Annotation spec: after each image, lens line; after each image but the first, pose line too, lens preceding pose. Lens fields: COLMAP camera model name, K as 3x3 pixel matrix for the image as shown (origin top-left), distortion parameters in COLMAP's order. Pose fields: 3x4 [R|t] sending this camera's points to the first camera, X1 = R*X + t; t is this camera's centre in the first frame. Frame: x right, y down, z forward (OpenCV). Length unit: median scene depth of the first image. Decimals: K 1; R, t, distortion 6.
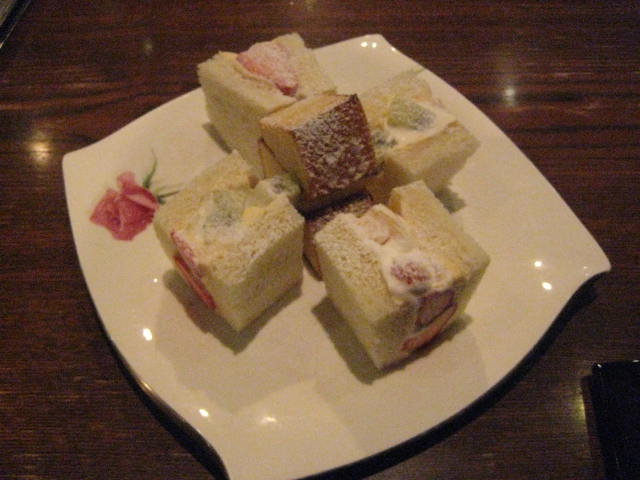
lens RADIAL K [[657.8, 0, 333.8], [0, 657.8, 241.4], [0, 0, 1]] dist [-0.153403, 0.153176]
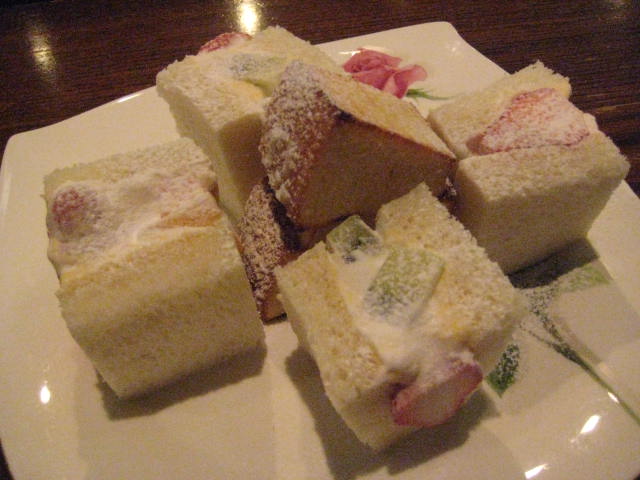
lens RADIAL K [[657.8, 0, 333.8], [0, 657.8, 241.4], [0, 0, 1]] dist [-0.153403, 0.153176]
pose [[-0.188914, 0.747202, -0.637182, 0.428566], [-0.786812, 0.273070, 0.553498, -0.440643], [0.587570, 0.605906, 0.536321, 0.631797]]
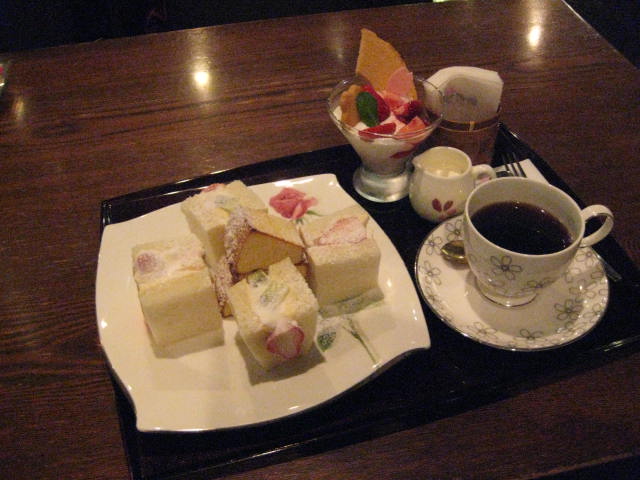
lens RADIAL K [[657.8, 0, 333.8], [0, 657.8, 241.4], [0, 0, 1]] dist [-0.153403, 0.153176]
pose [[-0.216652, 0.656909, -0.722172, 0.980164], [-0.797801, 0.307206, 0.518785, -1.013975], [0.562650, 0.688545, 0.457526, 0.344191]]
